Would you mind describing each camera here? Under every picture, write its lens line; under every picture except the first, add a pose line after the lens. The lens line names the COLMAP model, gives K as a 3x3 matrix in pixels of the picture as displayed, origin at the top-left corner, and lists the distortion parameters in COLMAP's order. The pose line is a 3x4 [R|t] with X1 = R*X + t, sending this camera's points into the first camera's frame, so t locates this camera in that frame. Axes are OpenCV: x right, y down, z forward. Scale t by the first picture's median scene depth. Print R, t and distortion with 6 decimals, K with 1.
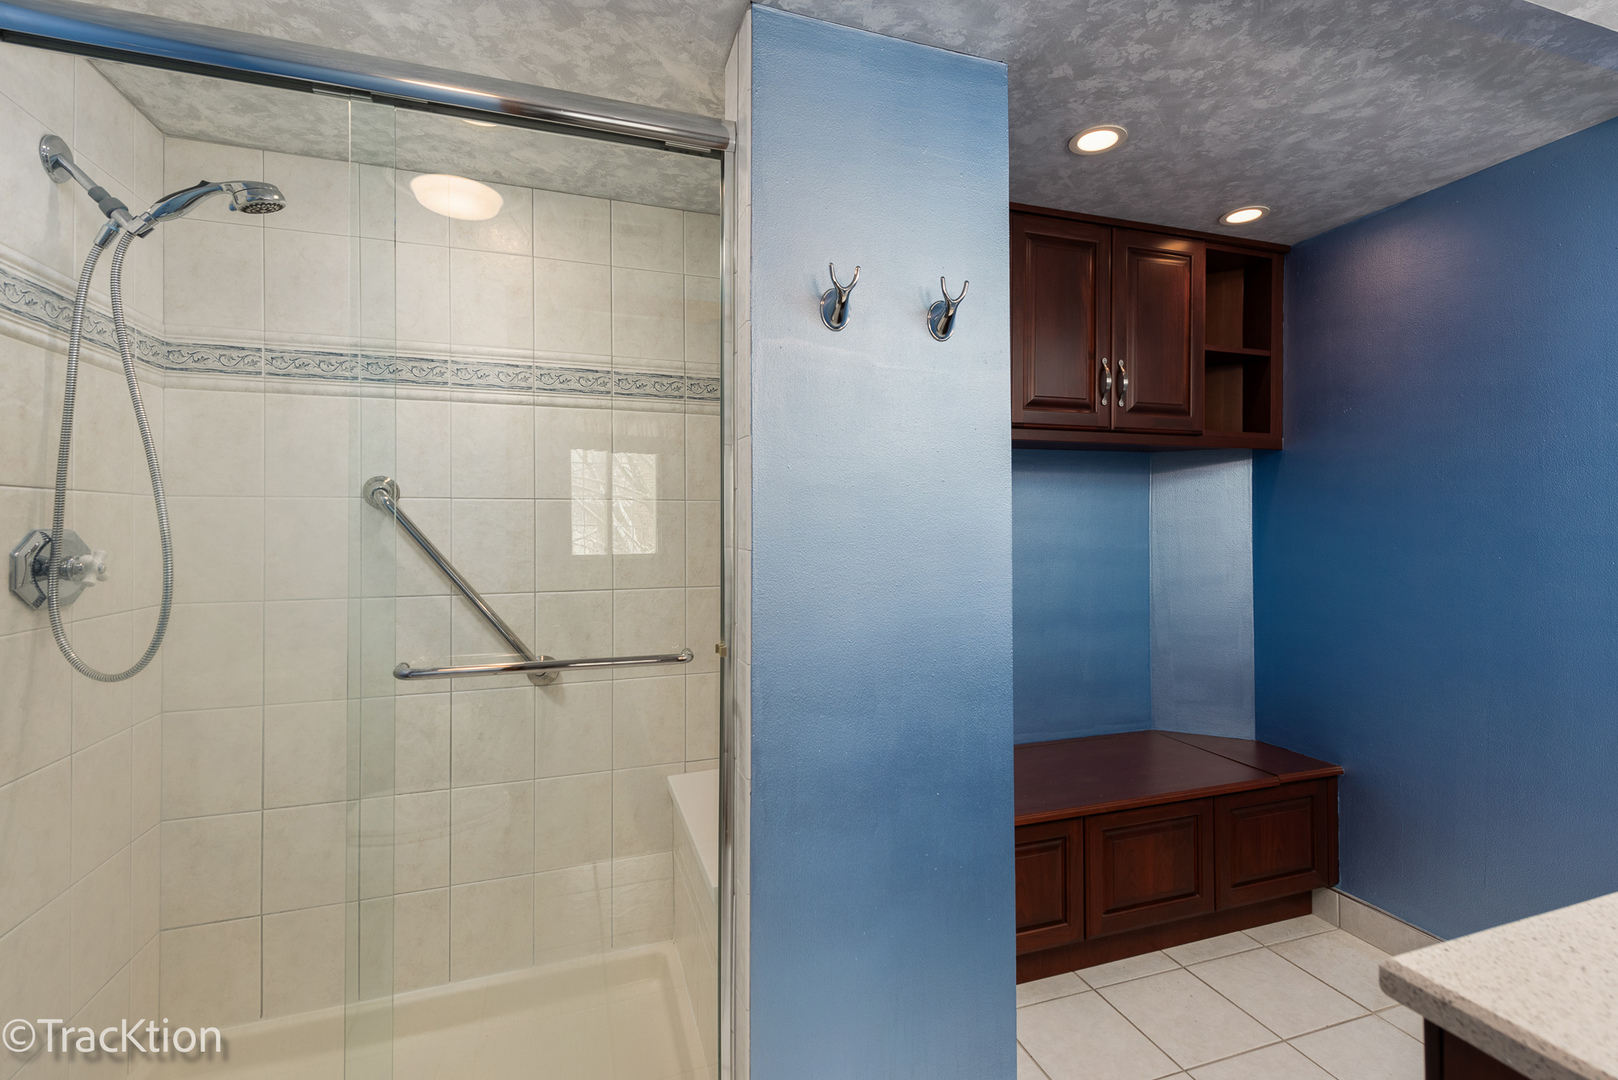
lens RADIAL K [[711.2, 0, 817.8], [0, 711.2, 523.3], [0, 0, 1]] dist [0.018453, -0.007547]
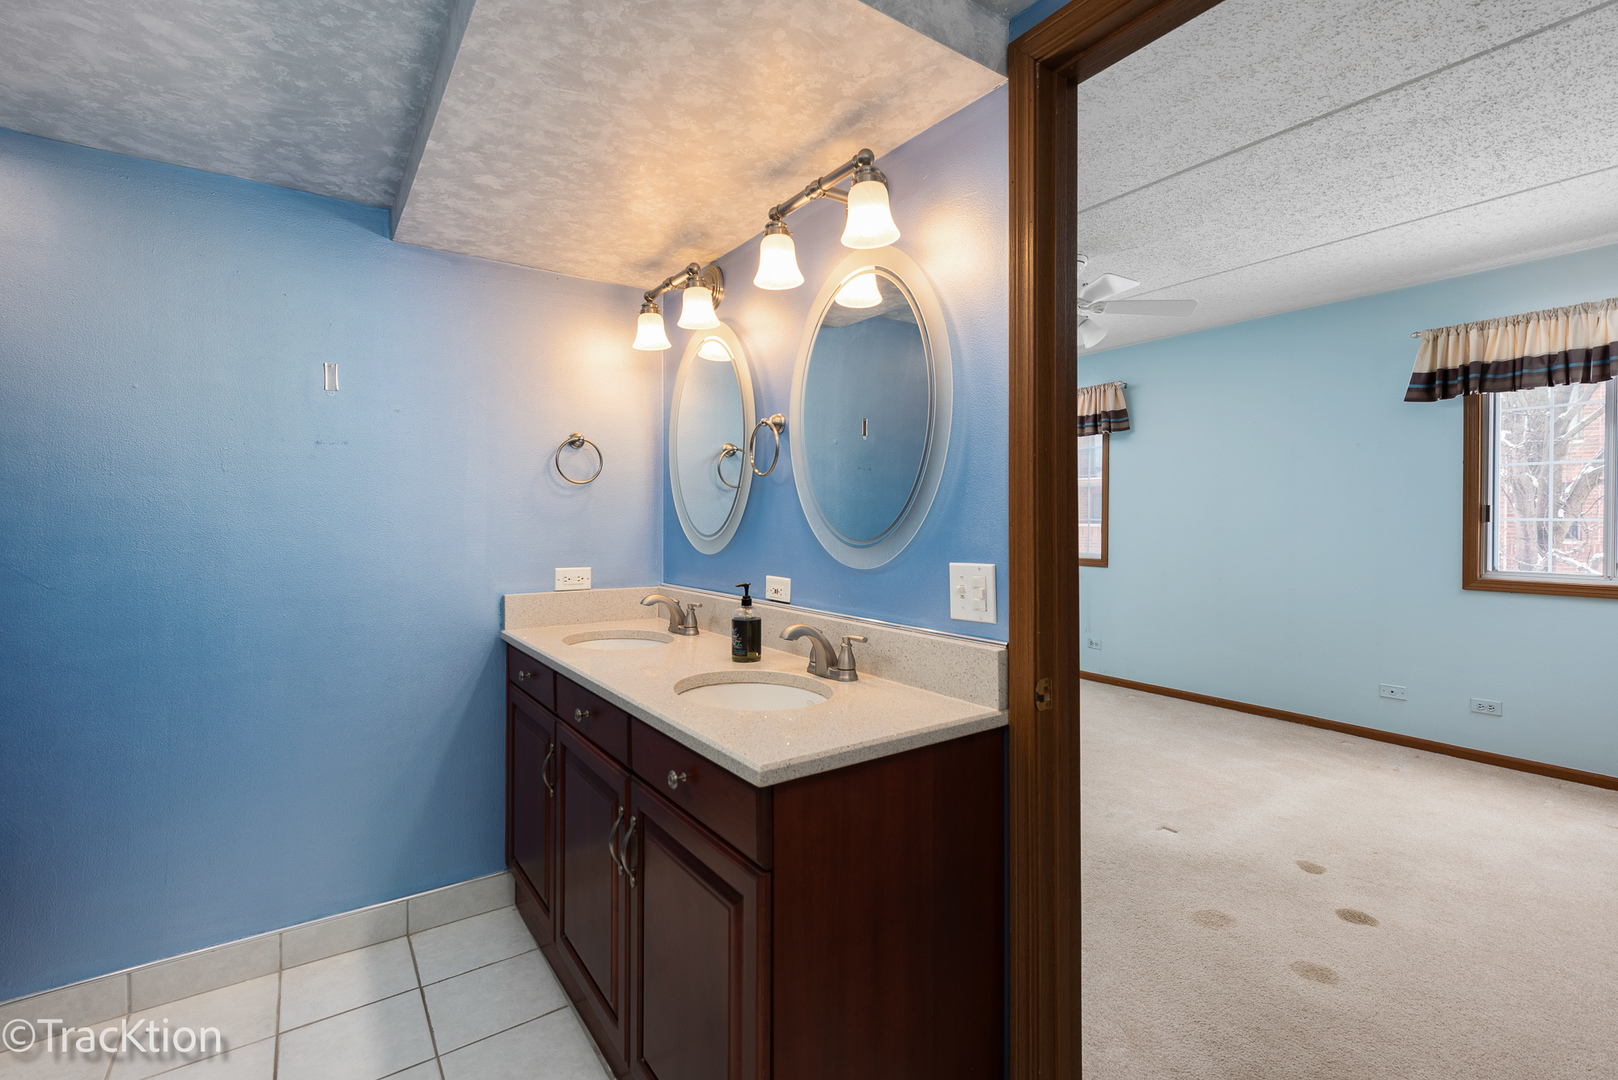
lens RADIAL K [[711.2, 0, 817.8], [0, 711.2, 523.3], [0, 0, 1]] dist [0.018453, -0.007547]
pose [[-0.280711, -0.005114, 0.959779, -0.313199], [0.002805, 0.999977, 0.006149, -0.002516], [-0.959788, 0.004419, -0.280691, 0.483081]]
